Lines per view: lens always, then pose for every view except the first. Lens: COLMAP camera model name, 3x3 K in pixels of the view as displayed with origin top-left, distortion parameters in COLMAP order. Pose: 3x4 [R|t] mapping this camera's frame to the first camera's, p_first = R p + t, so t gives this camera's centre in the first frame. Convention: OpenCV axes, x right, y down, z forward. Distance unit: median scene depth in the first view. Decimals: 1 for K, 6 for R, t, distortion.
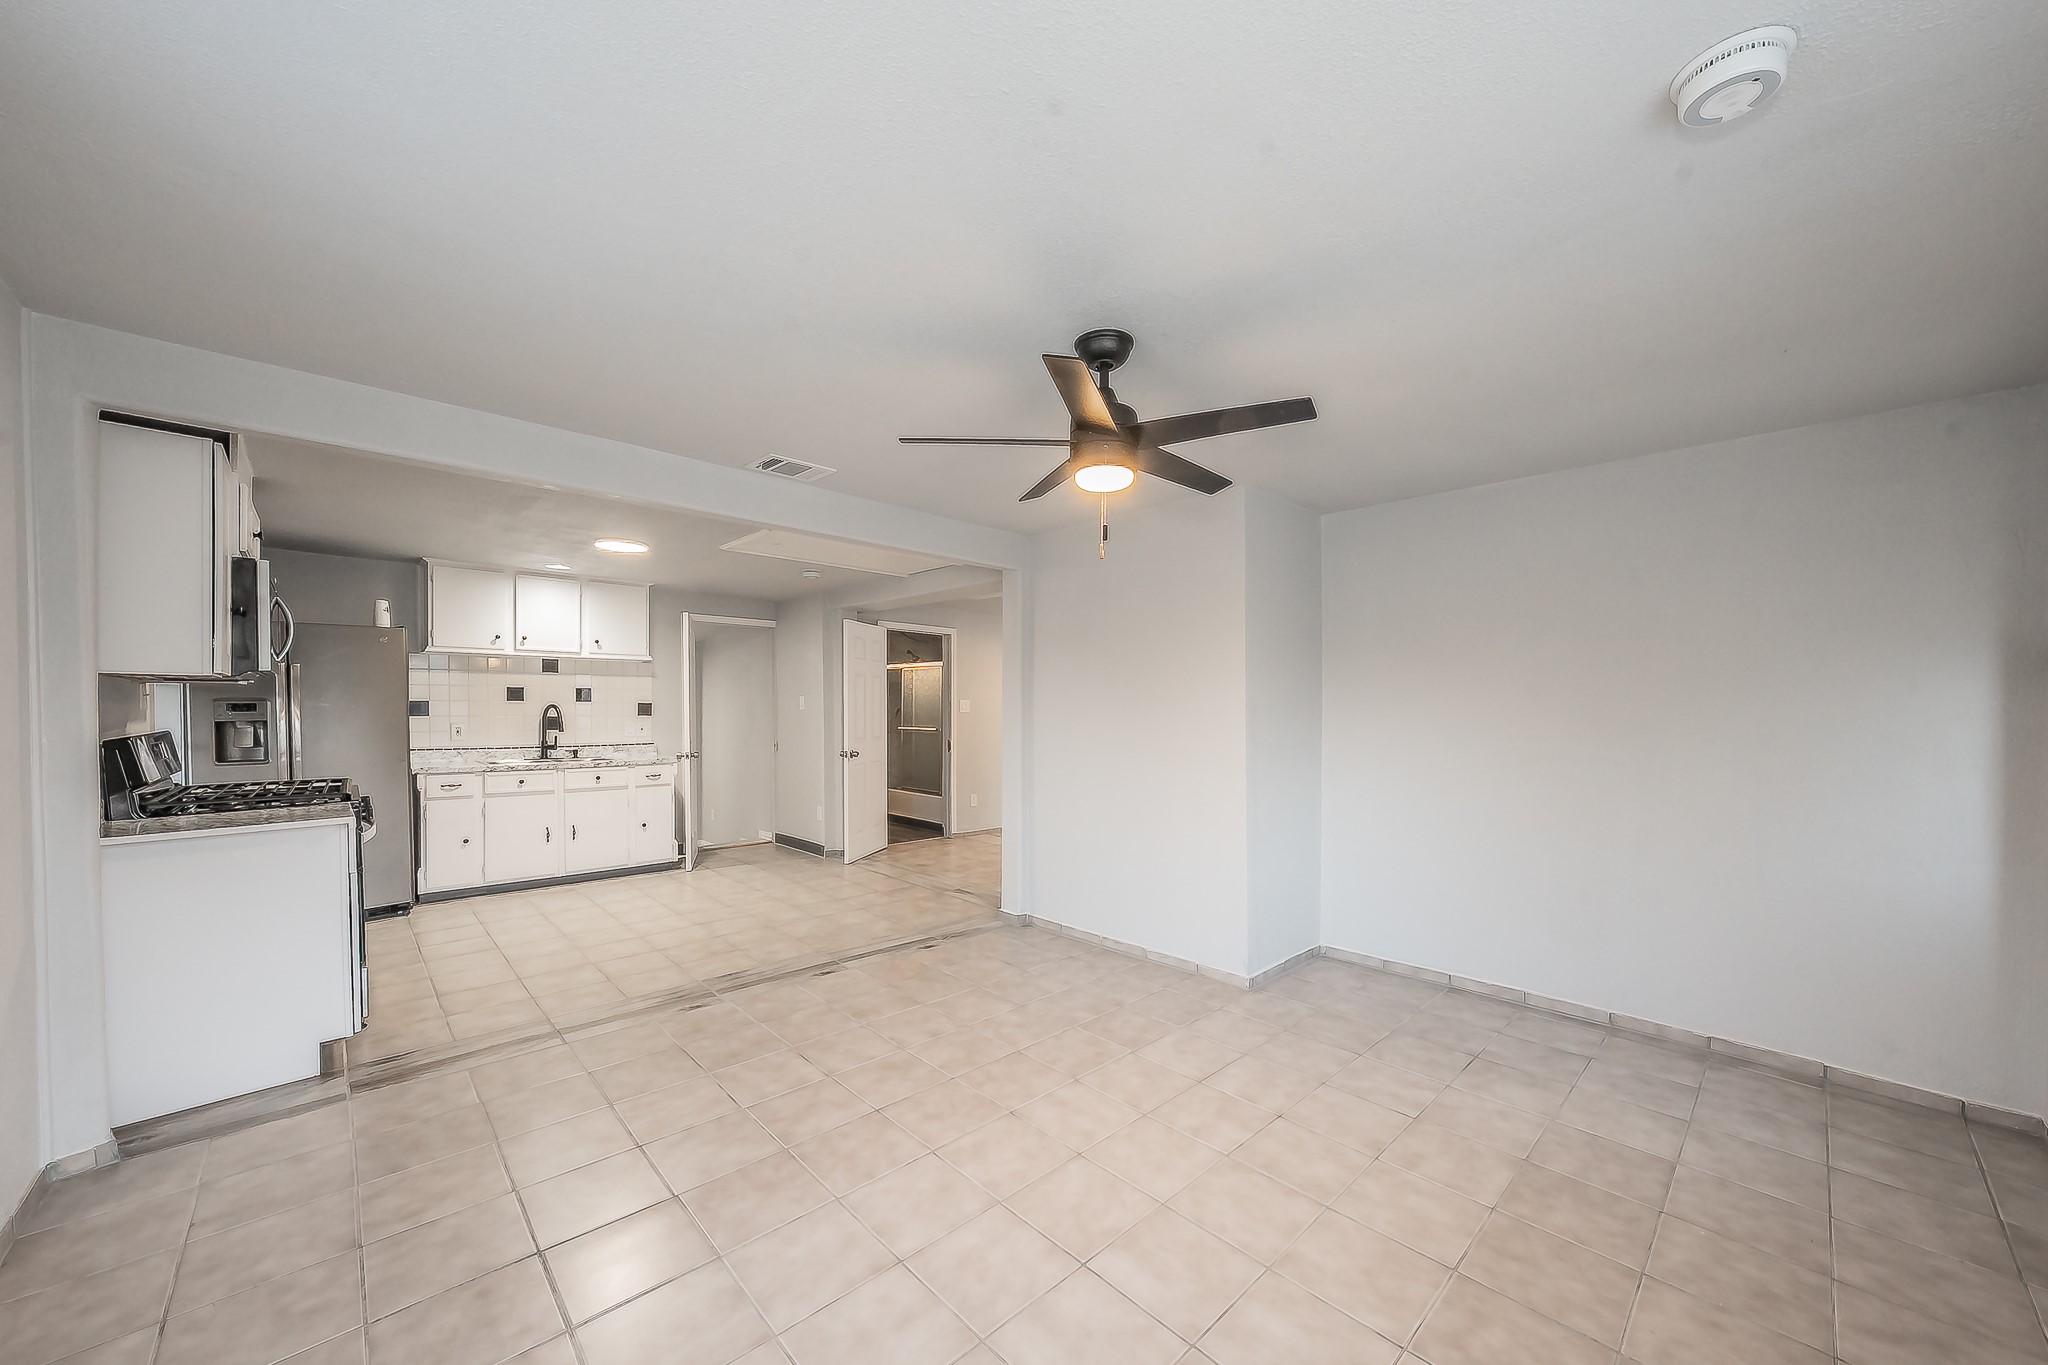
lens RADIAL K [[743.1, 0, 1032.9], [0, 743.1, 722.5], [0, 0, 1]] dist [-0.000375, -0.000049]
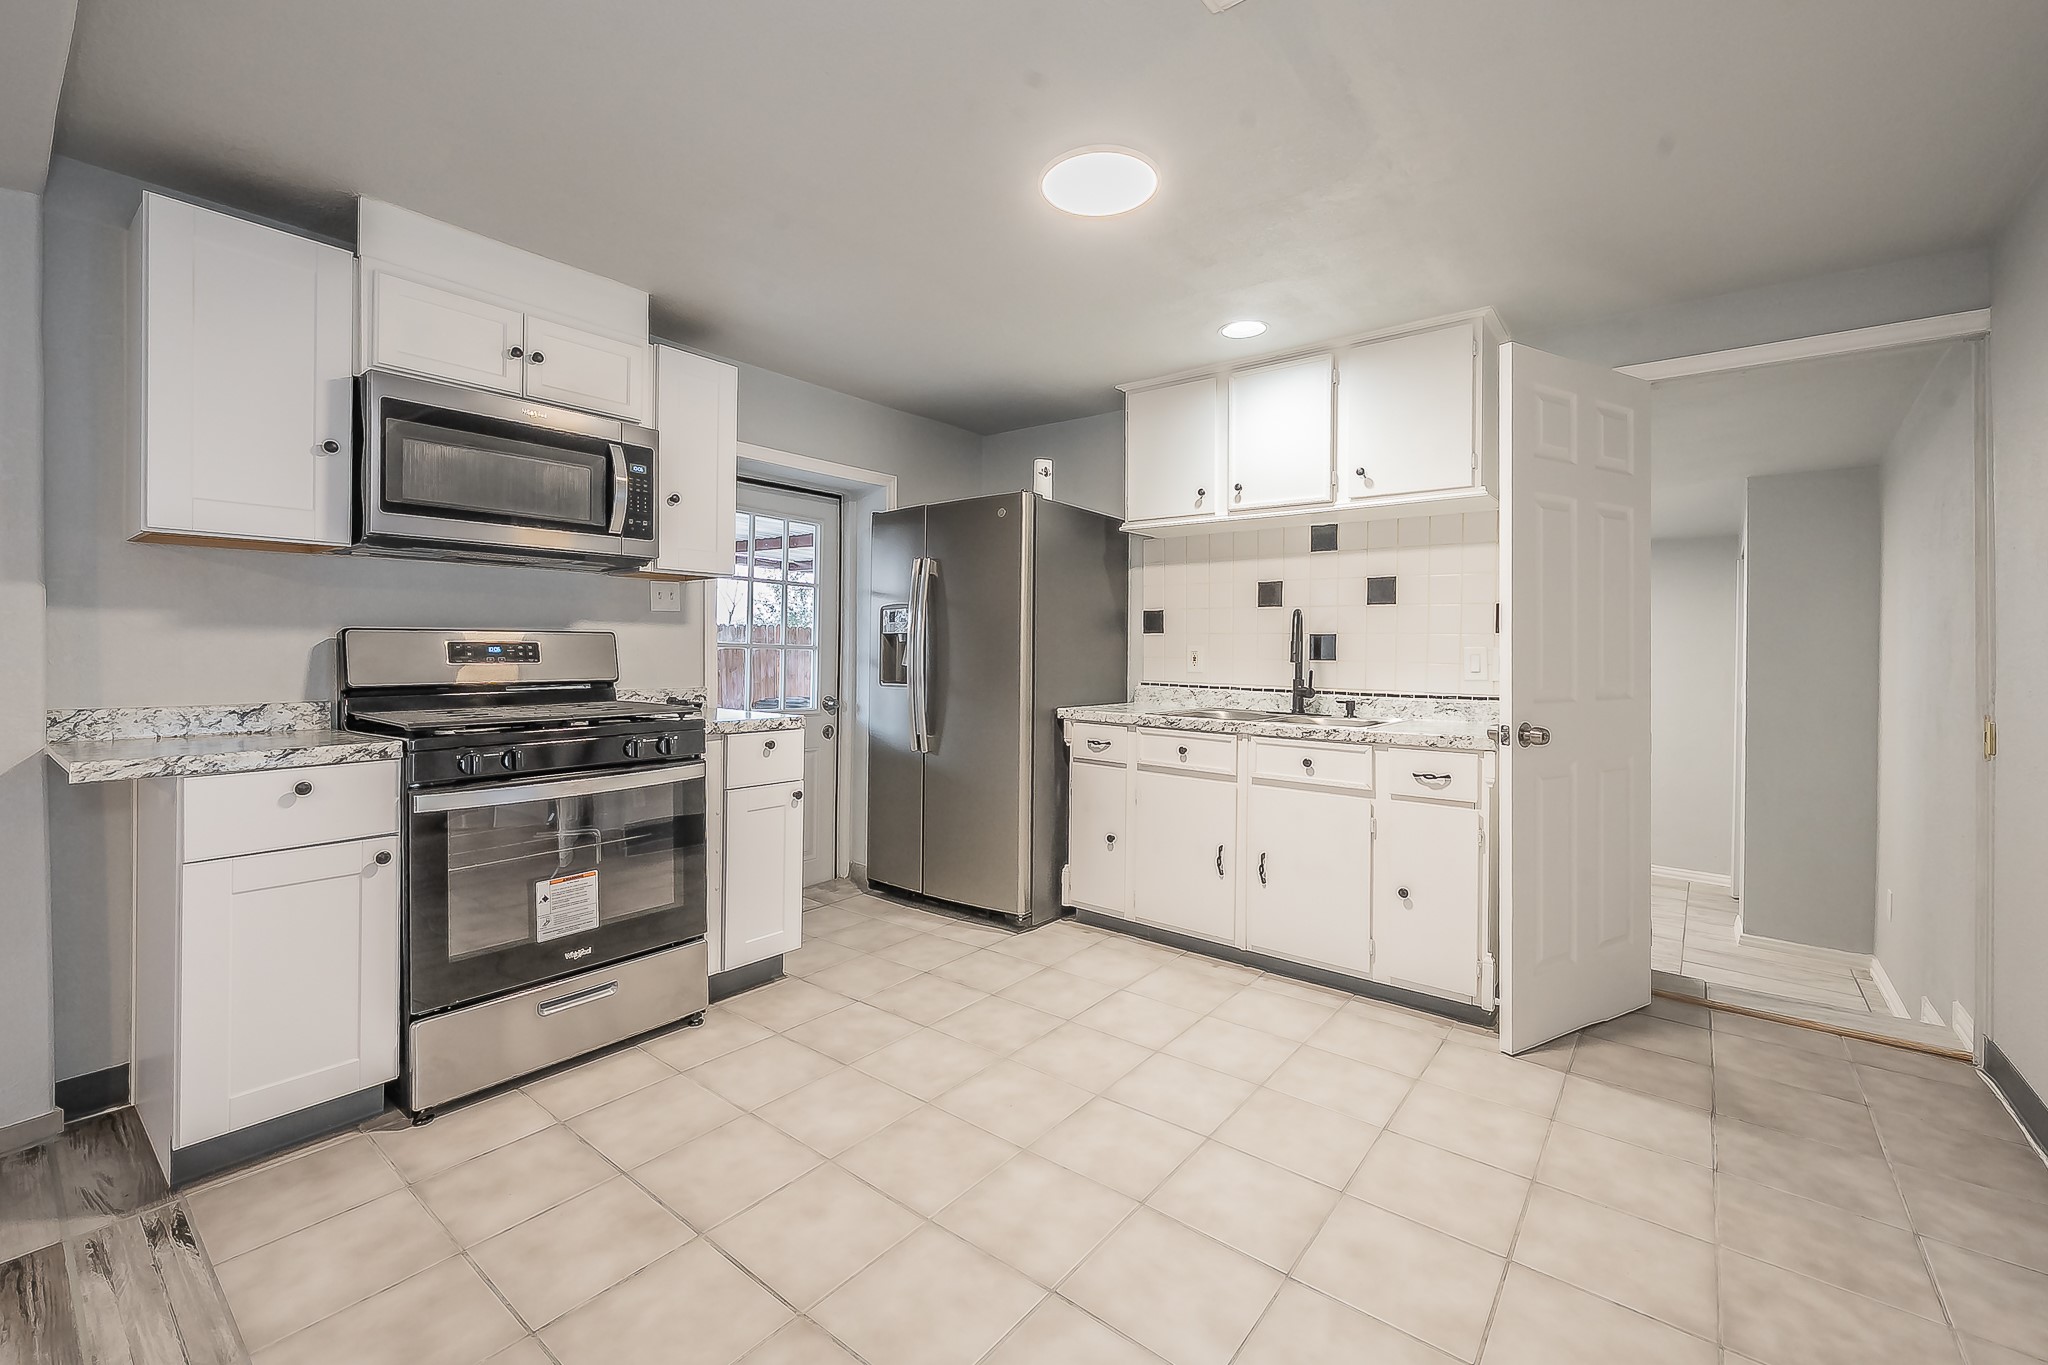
lens RADIAL K [[842.2, 0, 1032.0], [0, 842.2, 655.5], [0, 0, 1]] dist [0.000492, -0.000060]
pose [[0.138345, 0.006696, -0.990361, -0.141783], [-0.029380, 0.999565, 0.002654, 0.017615], [0.989948, 0.028730, 0.138481, 1.135163]]
